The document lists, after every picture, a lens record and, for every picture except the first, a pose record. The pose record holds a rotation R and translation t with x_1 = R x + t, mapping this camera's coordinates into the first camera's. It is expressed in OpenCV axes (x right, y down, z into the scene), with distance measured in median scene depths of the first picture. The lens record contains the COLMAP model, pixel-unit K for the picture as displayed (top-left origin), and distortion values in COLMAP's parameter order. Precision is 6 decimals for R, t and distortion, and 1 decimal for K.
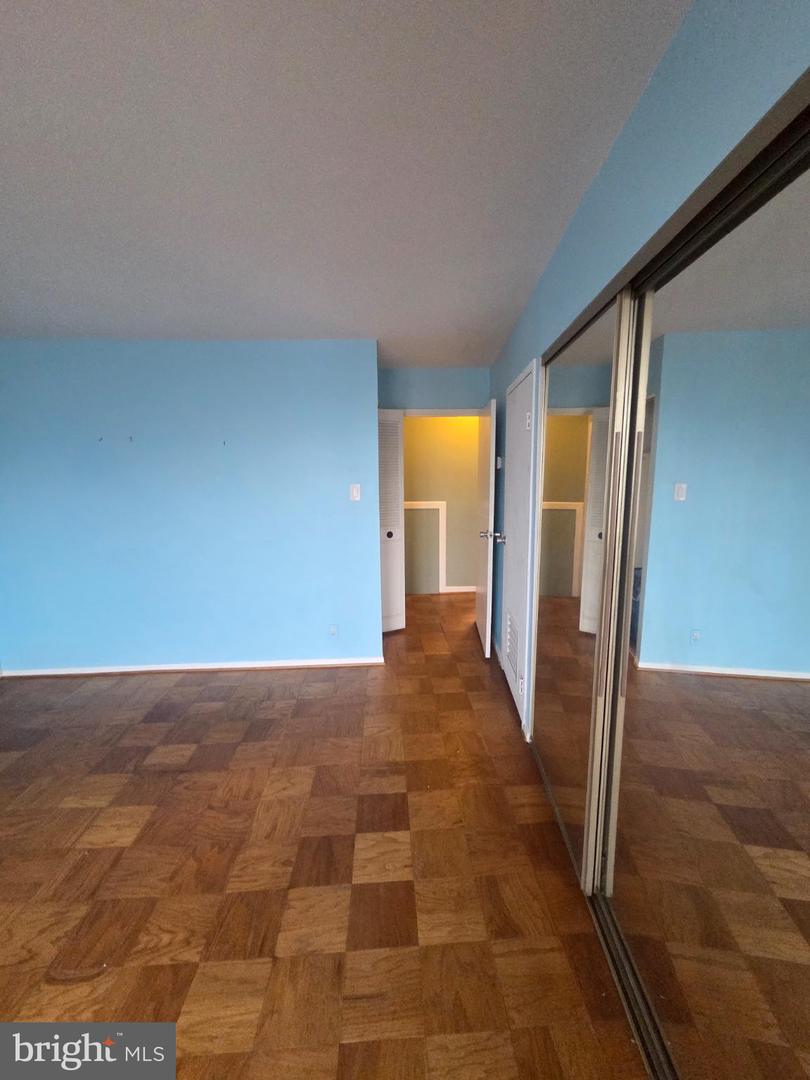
lens RADIAL K [[440.6, 0, 409.7], [0, 440.6, 534.4], [0, 0, 1]] dist [0.006096, -0.002069]
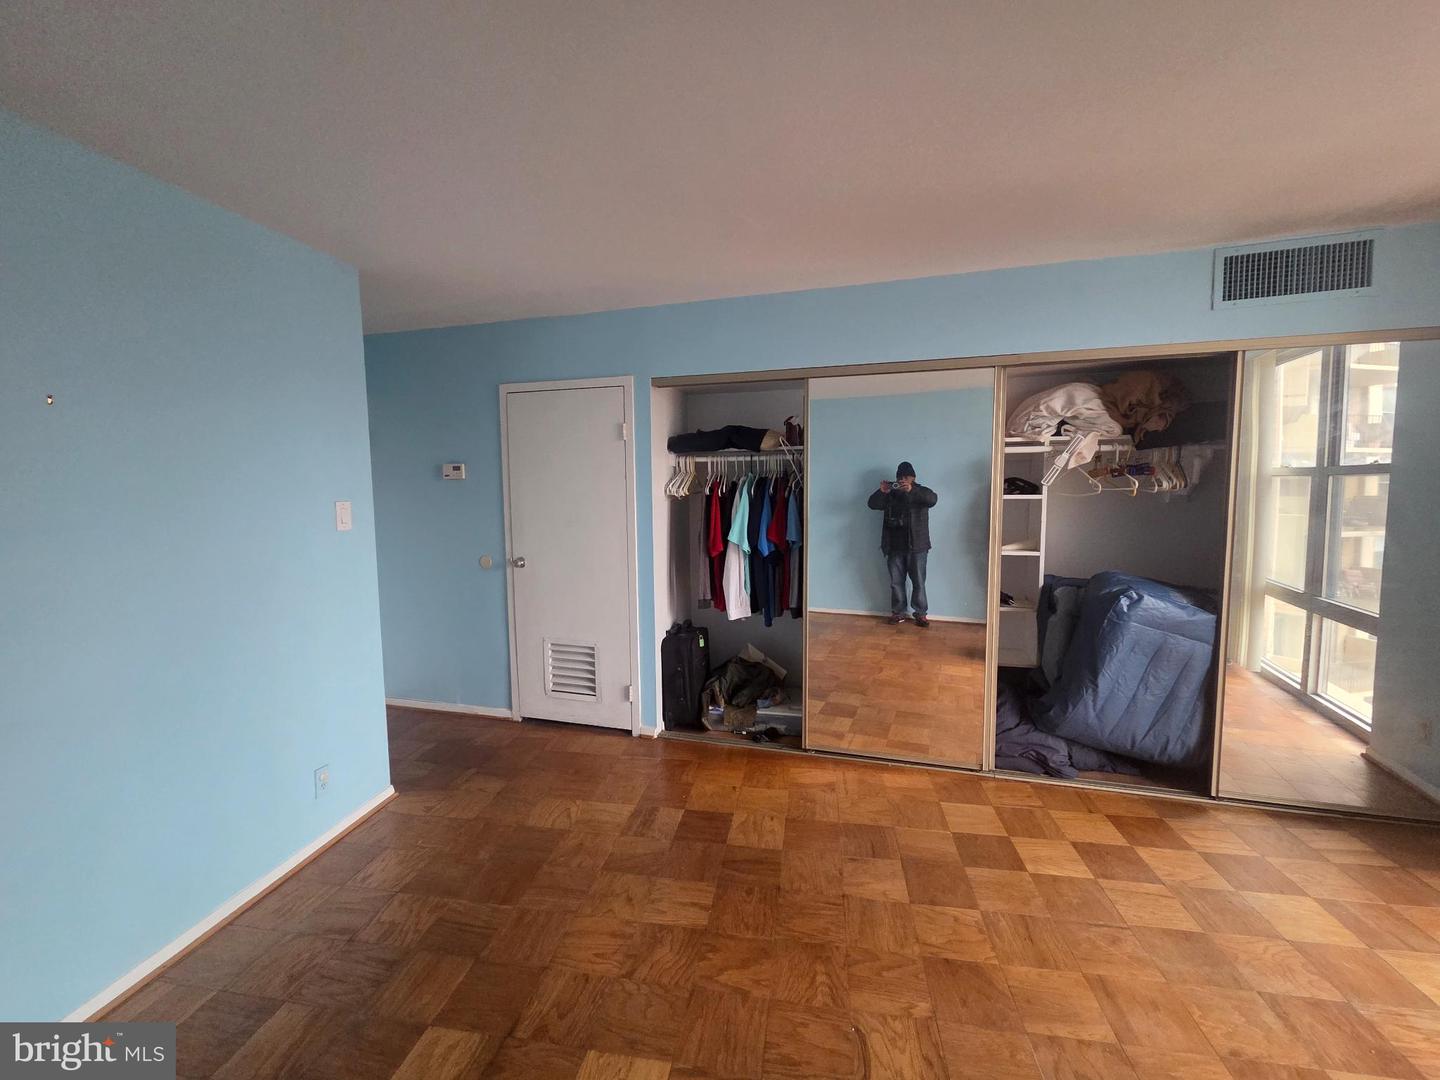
lens RADIAL K [[587.5, 0, 713.5], [0, 587.5, 533.3], [0, 0, 1]] dist [0.006096, -0.002069]
pose [[0.232103, -0.078750, 0.969498, -1.184074], [0.148222, 0.987941, 0.044763, -0.056465], [-0.961331, 0.133312, 0.240977, 0.553697]]
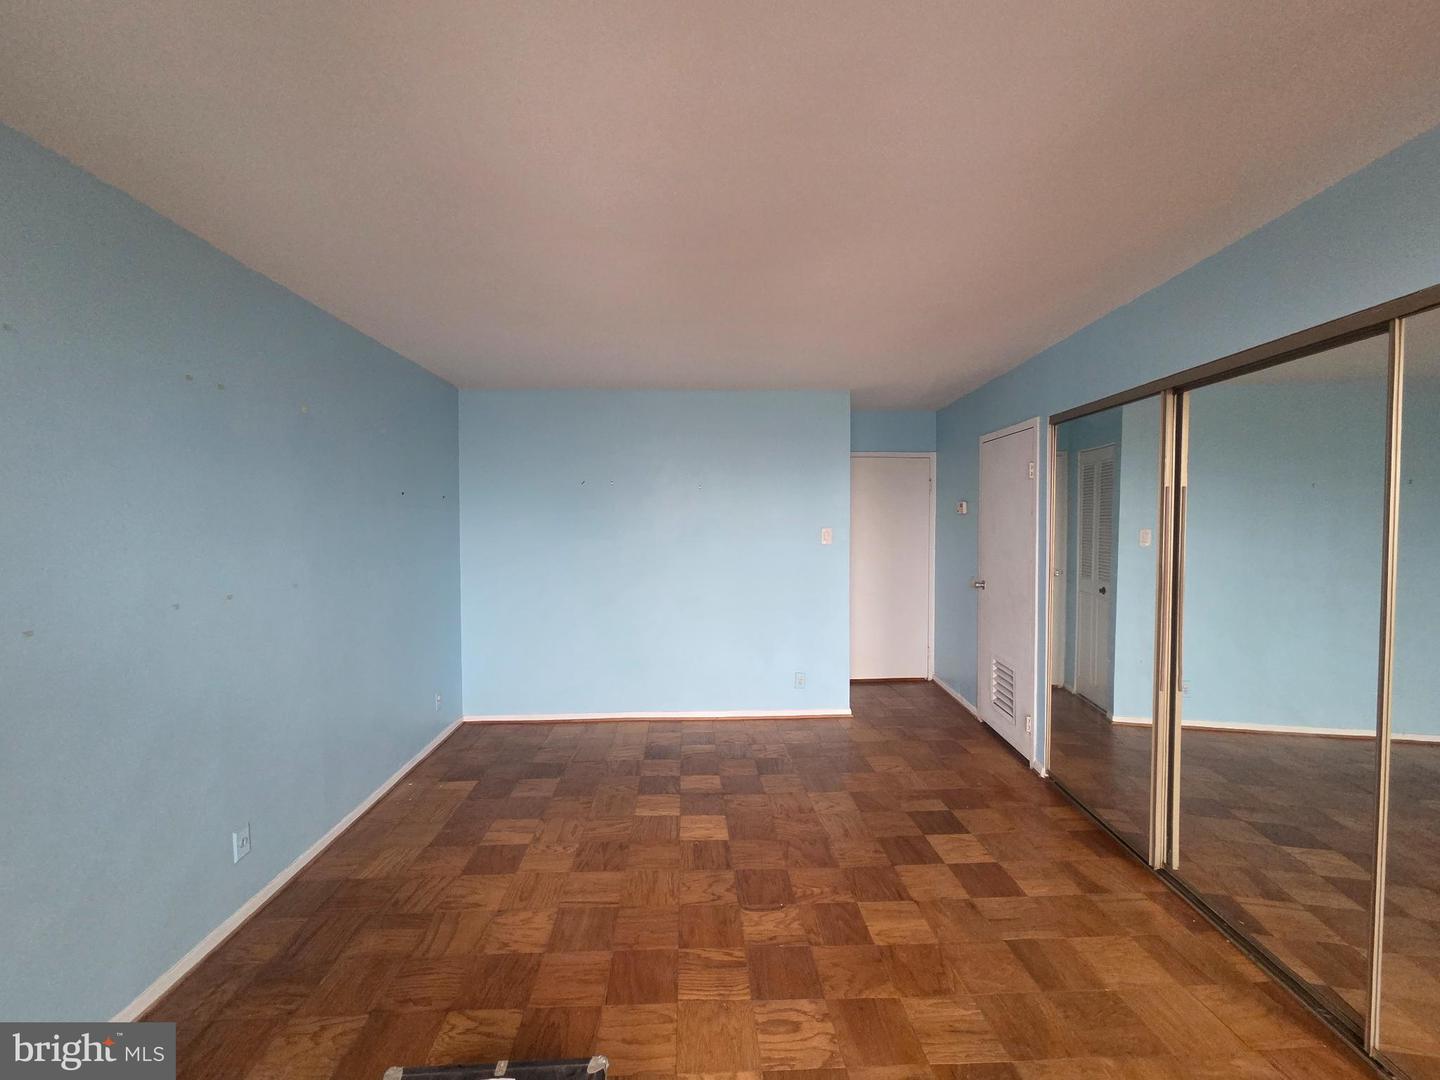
lens RADIAL K [[587.5, 0, 708.3], [0, 587.5, 536.7], [0, 0, 1]] dist [0.006096, -0.002069]
pose [[0.999791, 0.006434, -0.019395, -0.571792], [-0.008495, 0.994102, -0.108112, 0.080959], [0.018585, 0.108254, 0.993950, -0.510749]]
